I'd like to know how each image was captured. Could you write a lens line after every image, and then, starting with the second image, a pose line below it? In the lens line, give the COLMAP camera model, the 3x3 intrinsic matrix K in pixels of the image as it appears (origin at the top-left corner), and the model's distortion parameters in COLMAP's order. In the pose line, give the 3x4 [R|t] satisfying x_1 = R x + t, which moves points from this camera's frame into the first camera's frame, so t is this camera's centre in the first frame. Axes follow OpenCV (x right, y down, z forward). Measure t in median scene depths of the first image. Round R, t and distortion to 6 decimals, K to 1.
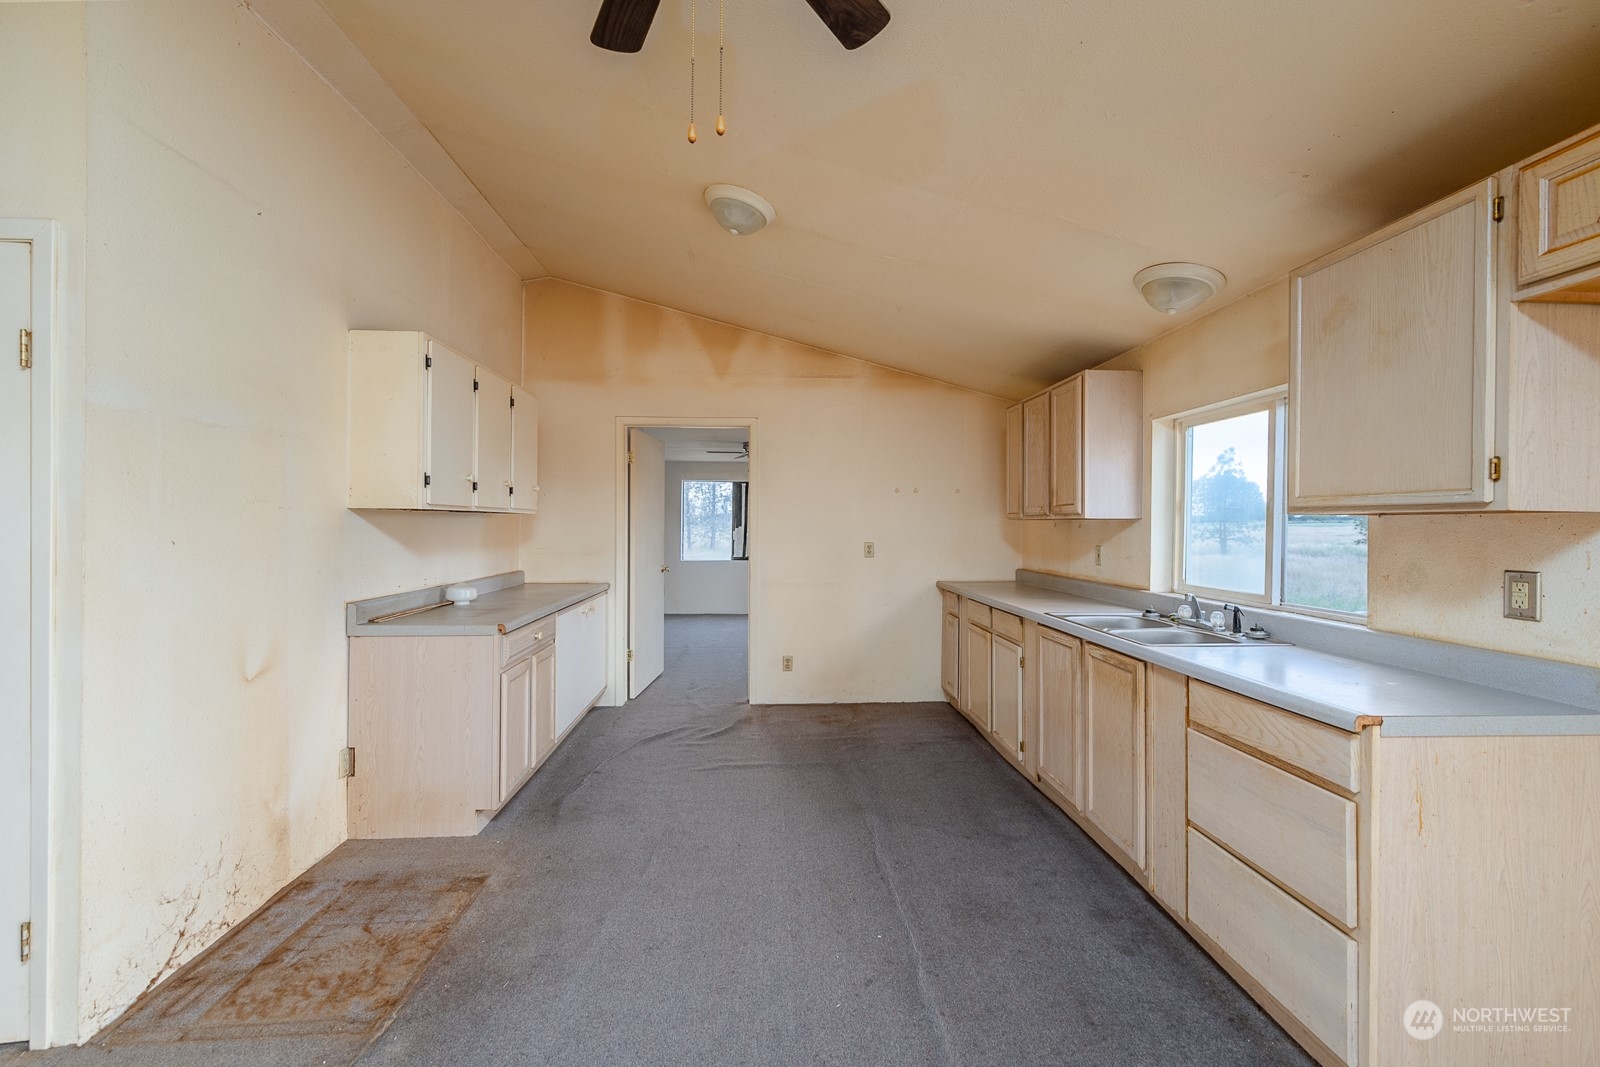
lens RADIAL K [[645.6, 0, 802.3], [0, 645.6, 522.1], [0, 0, 1]] dist [-0.000926, -0.000021]
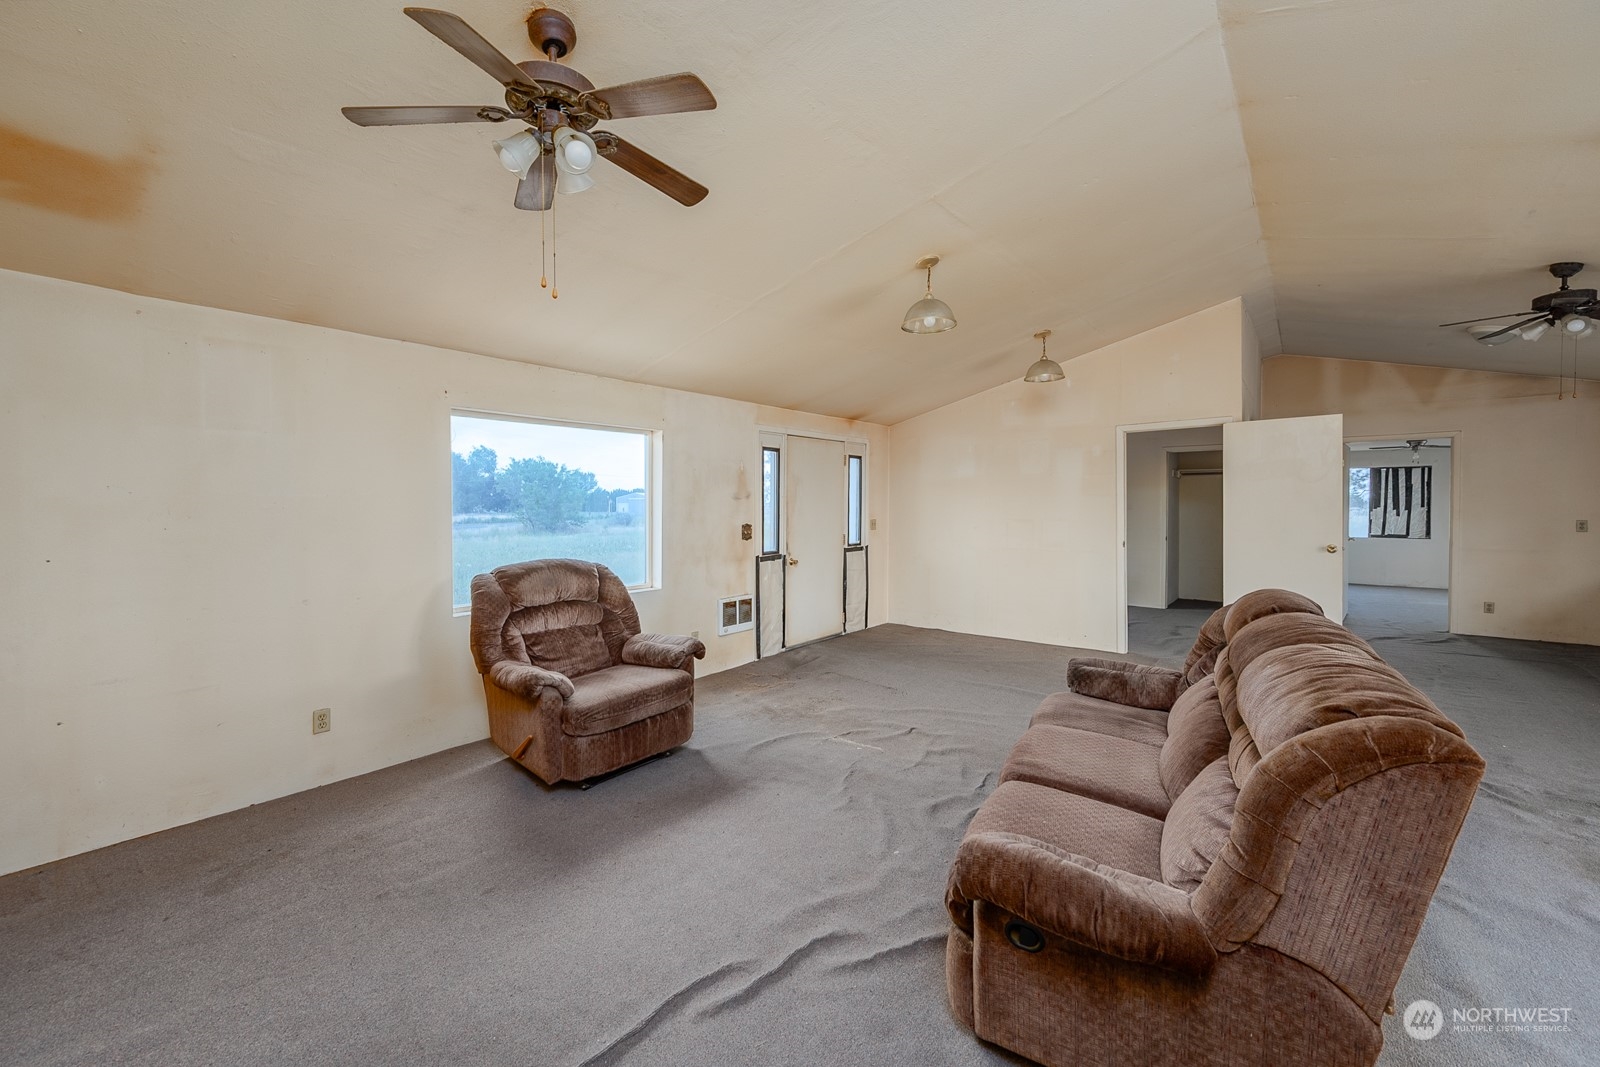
lens RADIAL K [[645.6, 0, 802.3], [0, 645.6, 522.1], [0, 0, 1]] dist [-0.000926, -0.000021]
pose [[0.751319, 0.009409, -0.659872, -0.369549], [0.010302, 0.999609, 0.025983, -0.024083], [0.659859, -0.026320, 0.750929, -1.691672]]
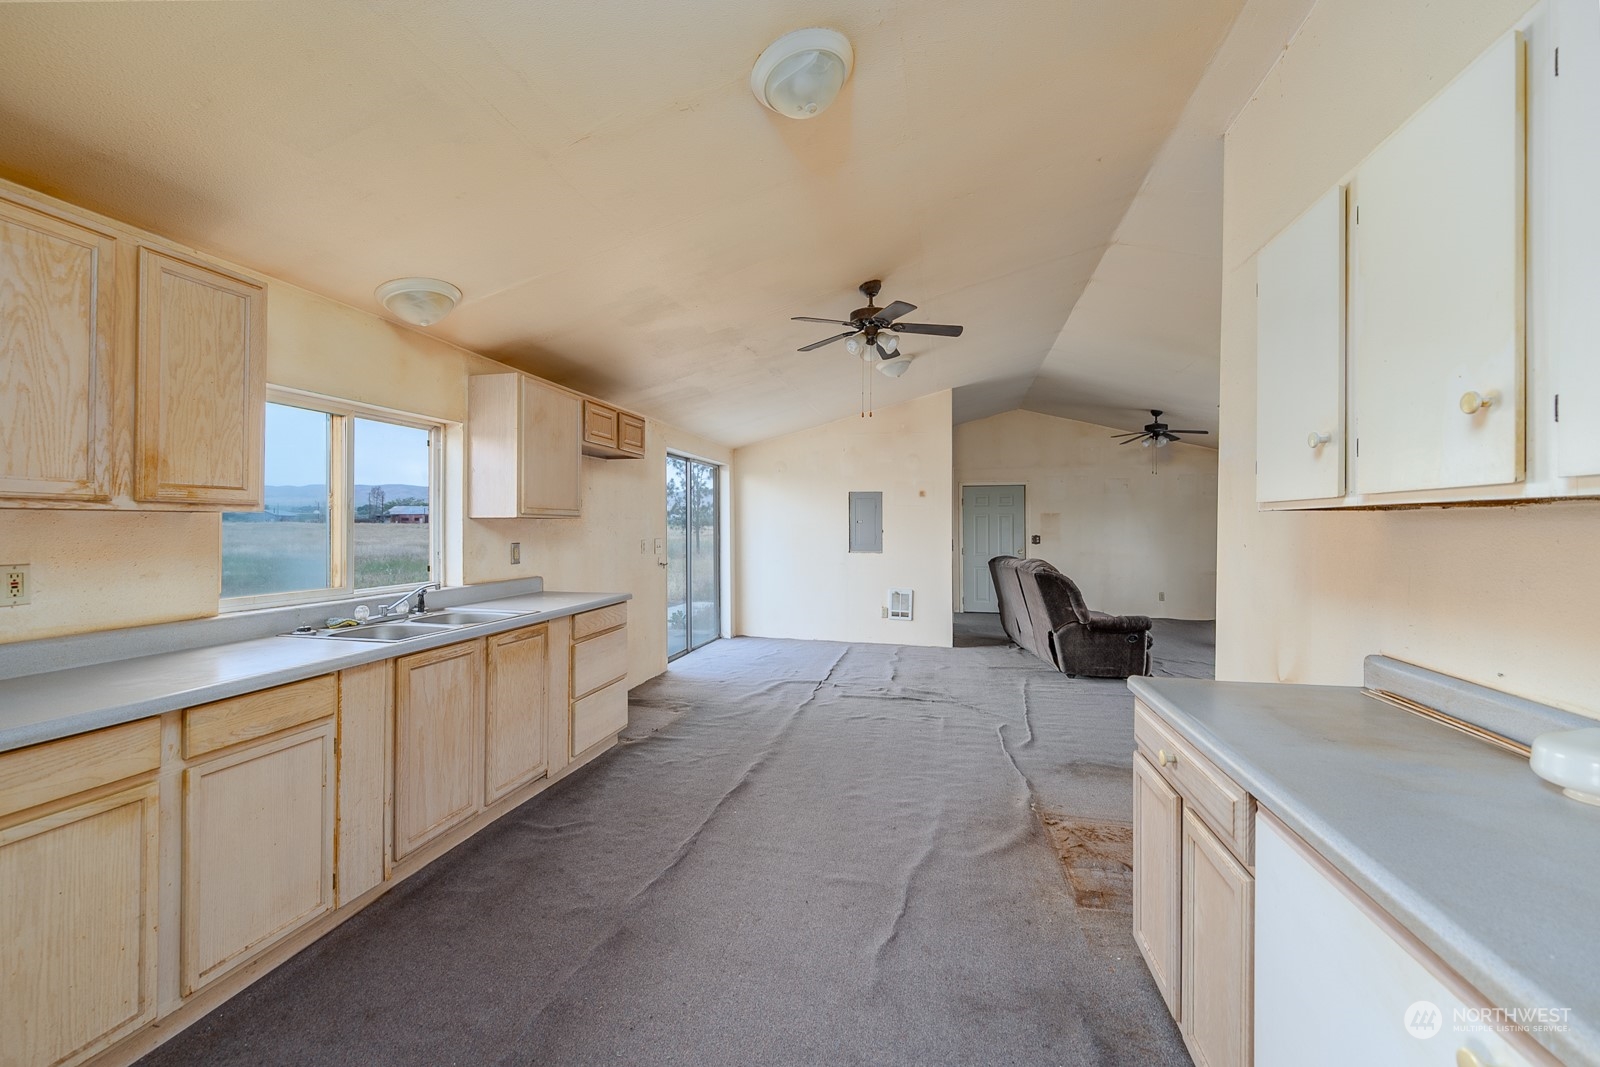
lens RADIAL K [[645.6, 0, 802.3], [0, 645.6, 522.1], [0, 0, 1]] dist [-0.000926, -0.000021]
pose [[-0.961887, -0.008386, 0.273318, -0.302479], [-0.010451, 0.999927, -0.006101, 0.001819], [-0.273247, -0.008724, -0.961904, 1.722084]]
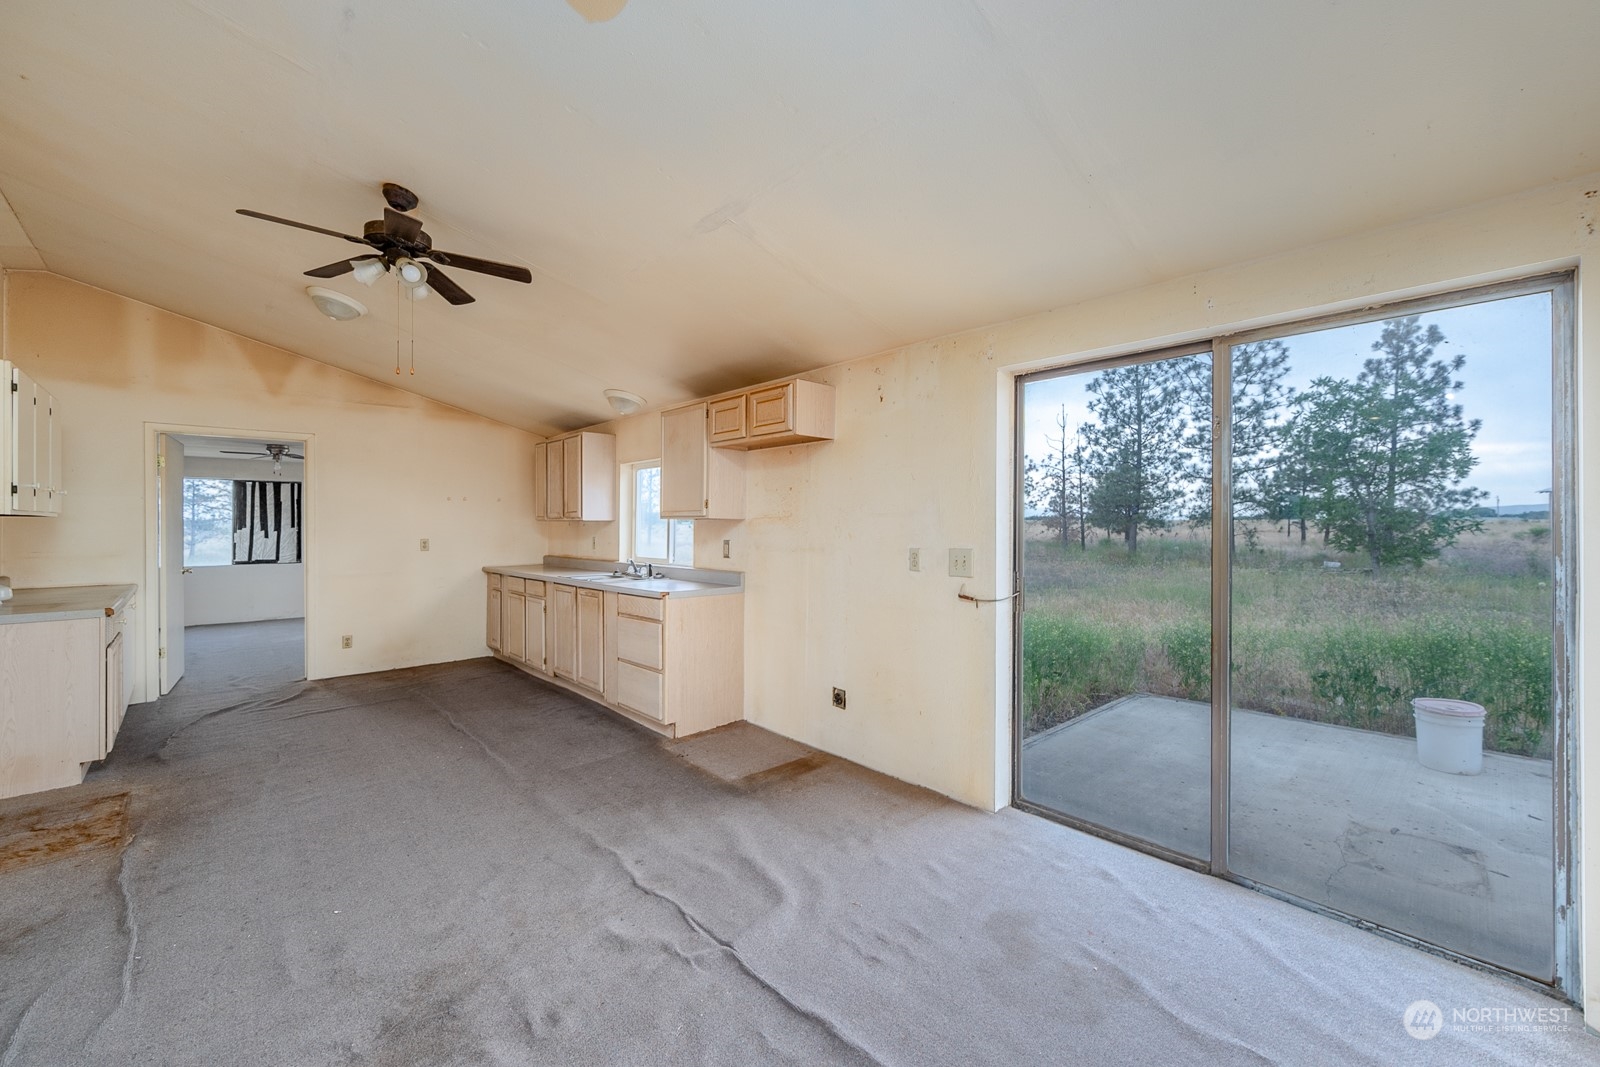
lens RADIAL K [[645.6, 0, 802.3], [0, 645.6, 522.1], [0, 0, 1]] dist [-0.000926, -0.000021]
pose [[0.773086, -0.004601, 0.634284, -0.216986], [0.003840, 0.999989, 0.002575, -0.003630], [-0.634289, 0.000445, 0.773096, -0.771251]]
